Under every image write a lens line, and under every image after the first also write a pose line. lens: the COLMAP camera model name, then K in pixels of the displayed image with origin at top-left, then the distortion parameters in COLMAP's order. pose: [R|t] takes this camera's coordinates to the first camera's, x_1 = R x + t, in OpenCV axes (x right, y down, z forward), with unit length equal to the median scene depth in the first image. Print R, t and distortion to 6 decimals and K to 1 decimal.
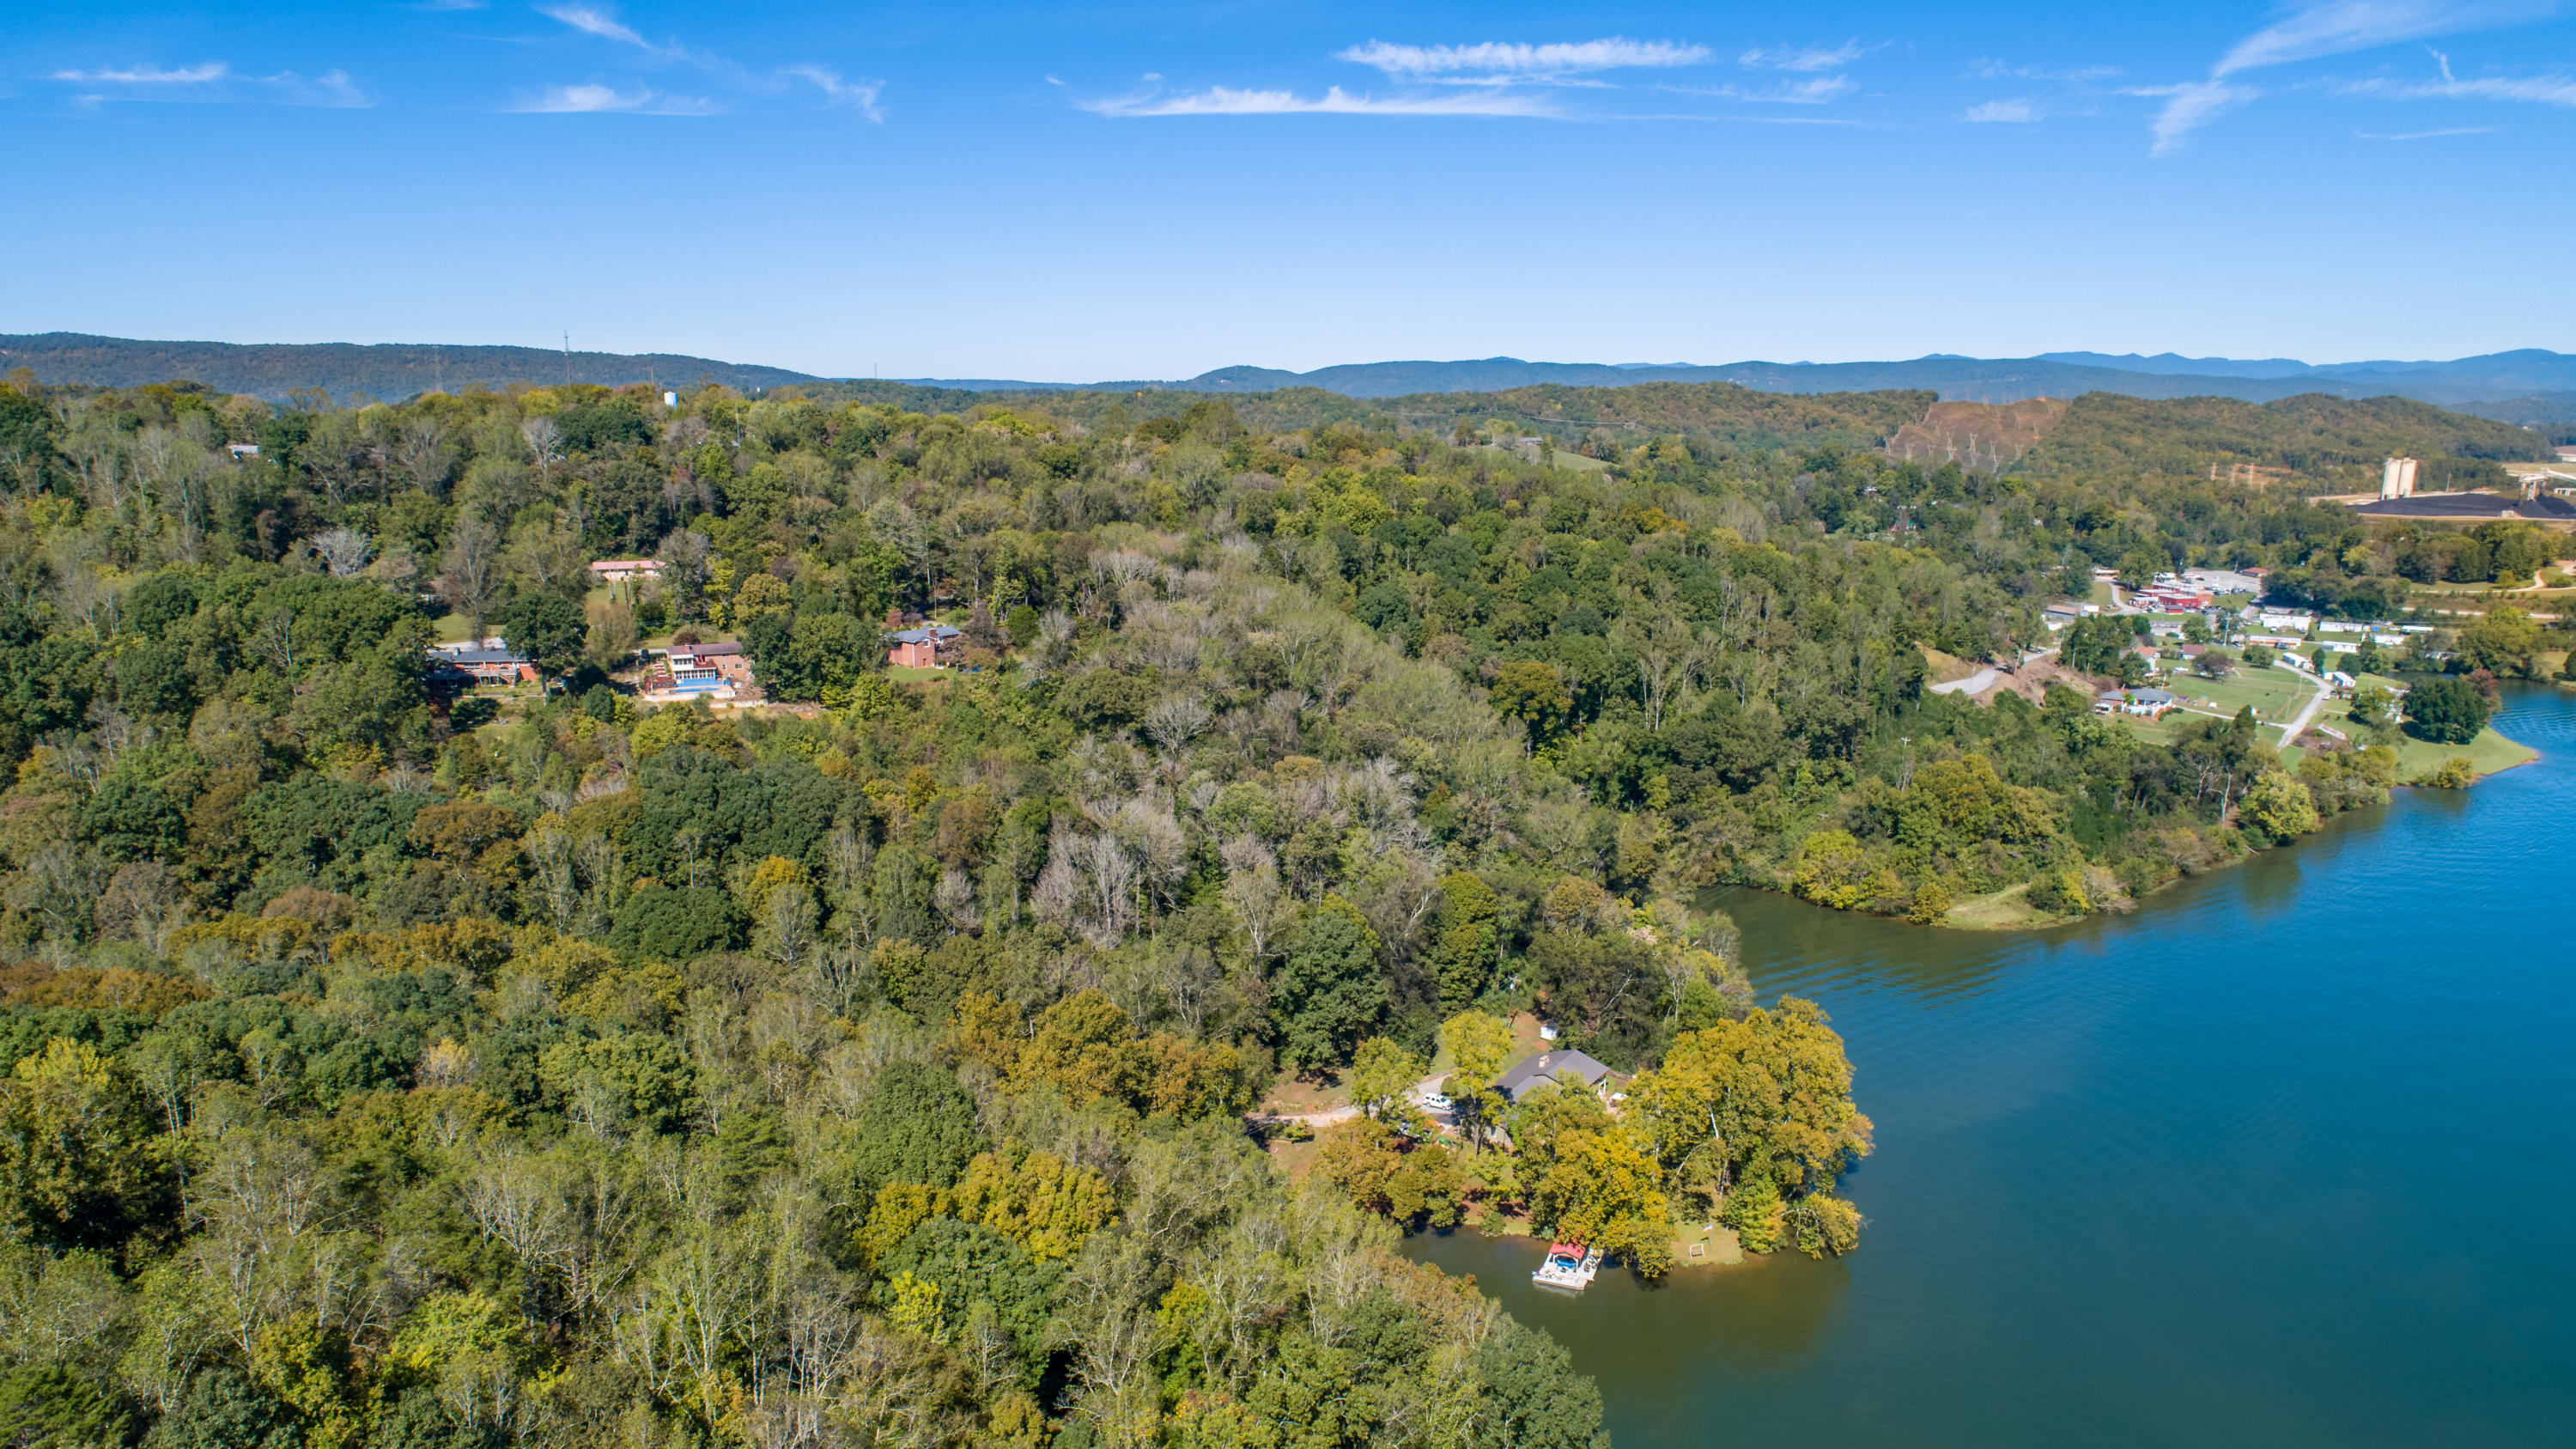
lens RADIAL K [[1737.4, 0, 1288.0], [0, 1737.4, 724.5], [0, 0, 1]] dist [-0.012817, 0.005778]
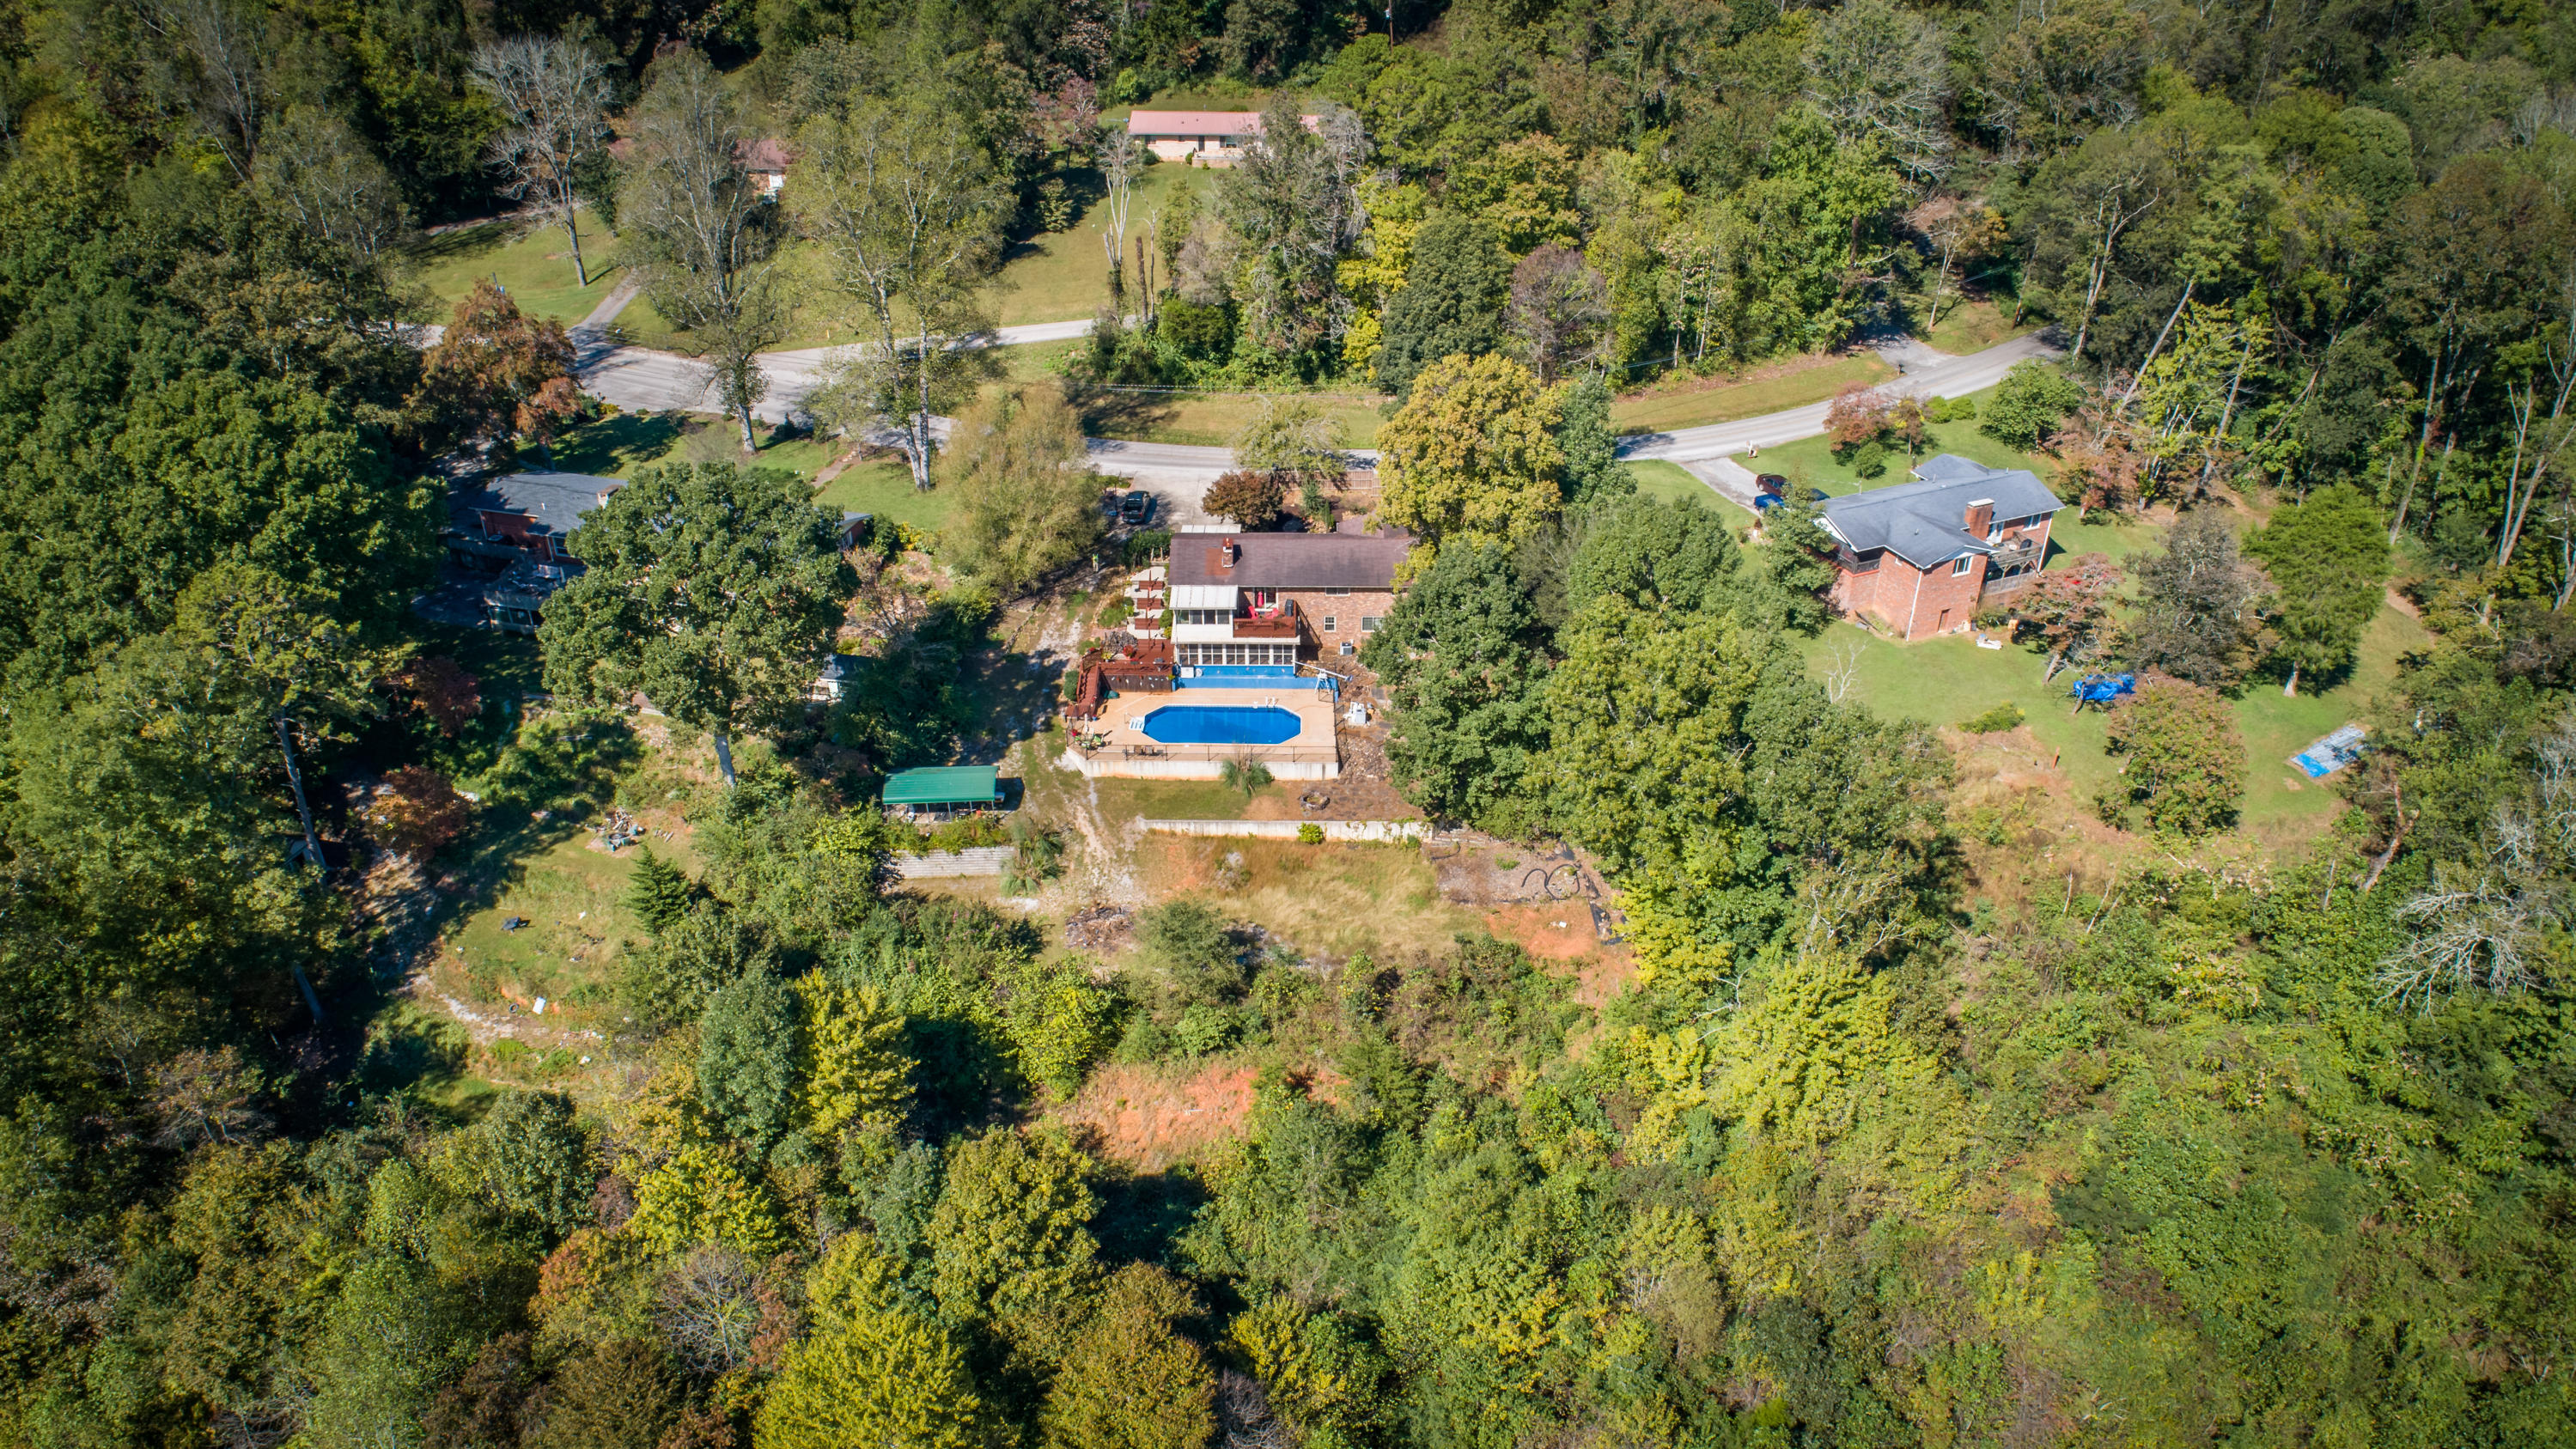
lens RADIAL K [[1737.1, 0, 1288.0], [0, 1737.1, 724.5], [0, 0, 1]] dist [-0.012817, 0.005778]
pose [[0.906091, 0.225762, -0.357813, -0.192059], [-0.087052, 0.927117, 0.364521, -0.119006], [0.414030, -0.299141, 0.859706, 0.644257]]
